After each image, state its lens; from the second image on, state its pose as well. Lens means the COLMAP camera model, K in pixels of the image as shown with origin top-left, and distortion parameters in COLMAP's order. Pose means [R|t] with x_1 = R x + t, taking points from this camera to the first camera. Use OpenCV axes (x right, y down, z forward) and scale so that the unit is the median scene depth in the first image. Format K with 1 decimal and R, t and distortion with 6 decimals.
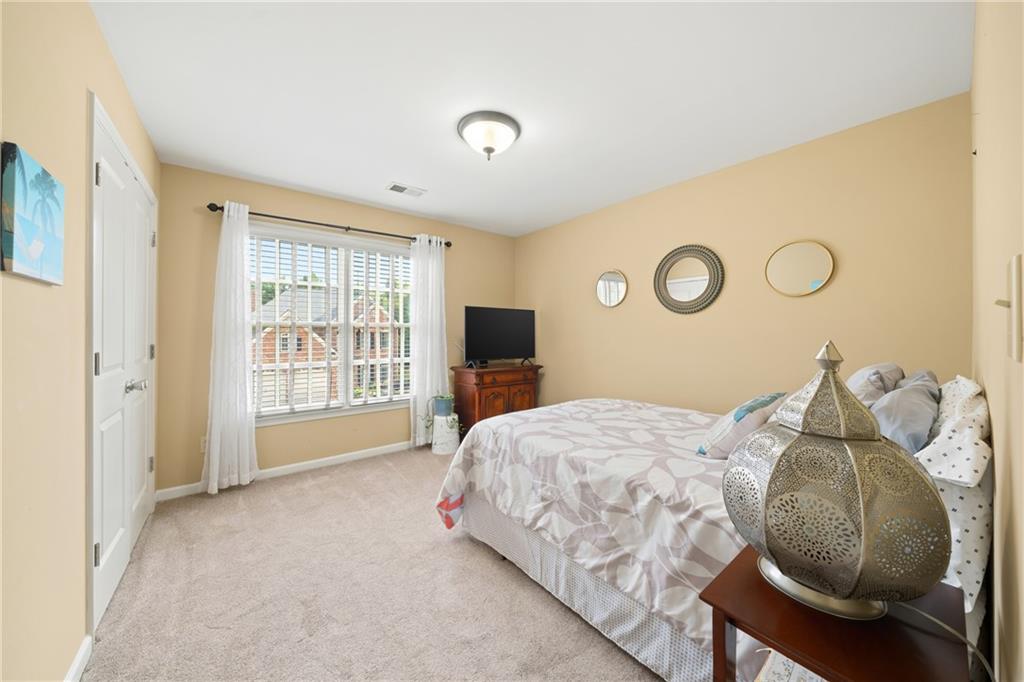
lens RADIAL K [[354.9, 0, 511.6], [0, 354.9, 335.4], [0, 0, 1]] dist [-0.002950, -0.000398]
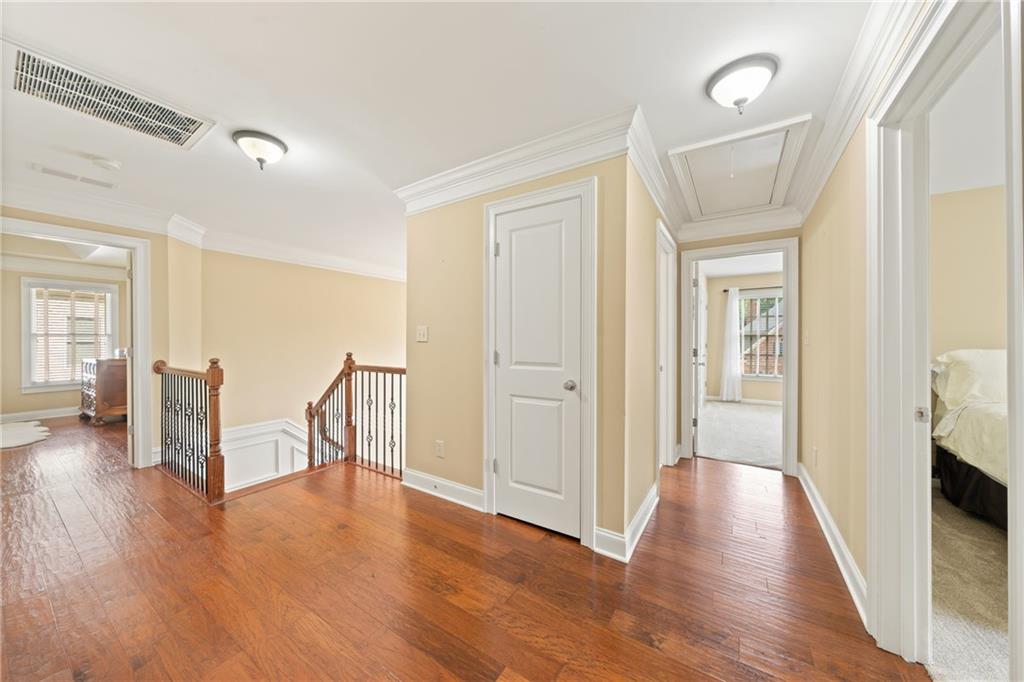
lens RADIAL K [[354.9, 0, 509.0], [0, 354.9, 339.8], [0, 0, 1]] dist [-0.002950, -0.000398]
pose [[0.325880, 0.001389, -0.945410, 1.087203], [-0.006597, 0.999978, -0.000805, 0.008255], [0.945388, 0.006499, 0.325882, -1.329266]]
